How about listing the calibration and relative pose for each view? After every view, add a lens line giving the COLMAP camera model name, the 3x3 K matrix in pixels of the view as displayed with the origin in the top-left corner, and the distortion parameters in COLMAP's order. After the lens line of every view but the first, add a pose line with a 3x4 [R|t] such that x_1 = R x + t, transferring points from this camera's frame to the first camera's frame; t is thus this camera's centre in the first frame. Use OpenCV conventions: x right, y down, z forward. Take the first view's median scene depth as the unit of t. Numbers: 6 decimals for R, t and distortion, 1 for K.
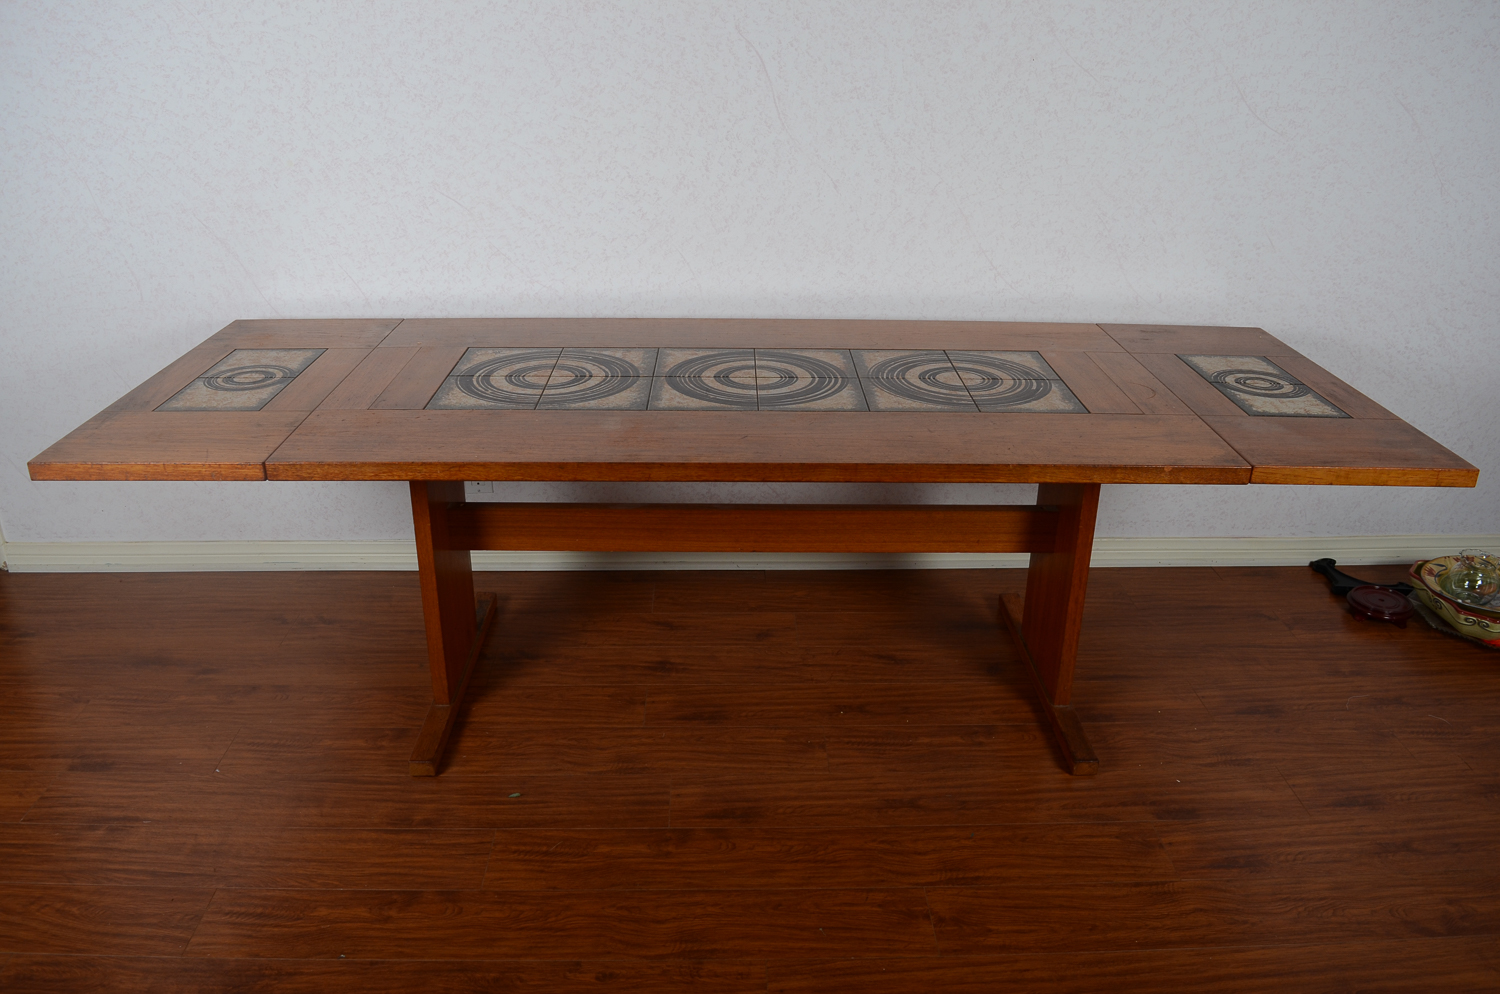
lens RADIAL K [[1172.0, 0, 750.0], [0, 1172.0, 497.0], [0, 0, 1]] dist [-0.091008, 0.002516]
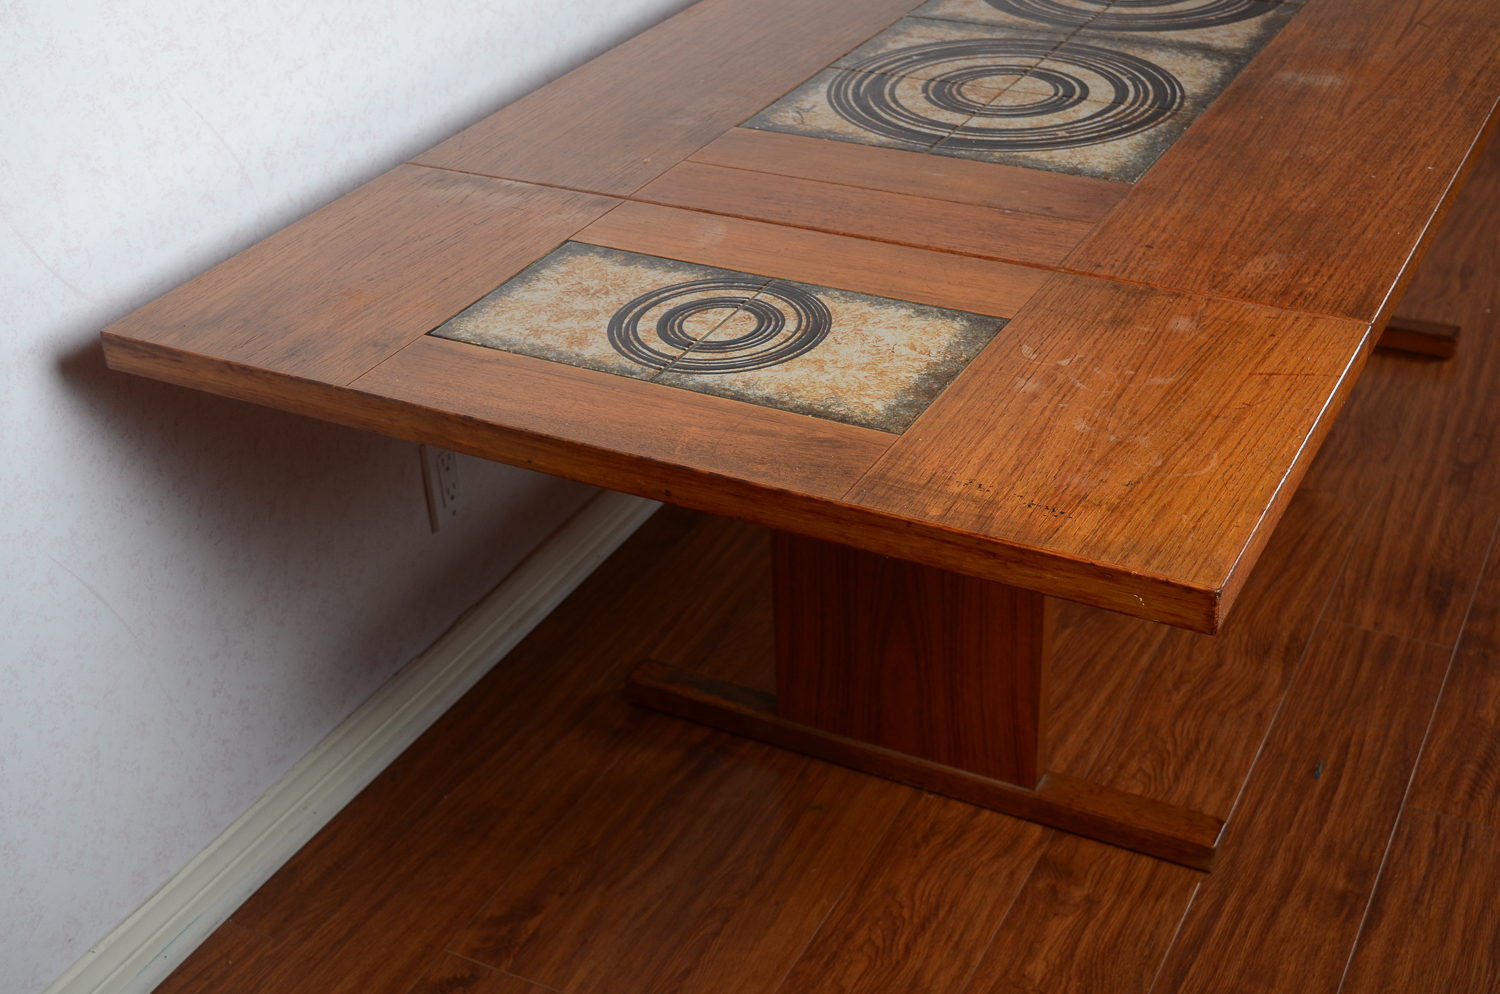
lens RADIAL K [[1918.3, 0, 750.0], [0, 1918.3, 497.0], [0, 0, 1]] dist [-0.035539, -0.022326]
pose [[0.481157, -0.466153, 0.742421, -0.945611], [0.386639, 0.872923, 0.297516, -0.243497], [-0.786765, 0.143897, 0.600246, 0.610754]]
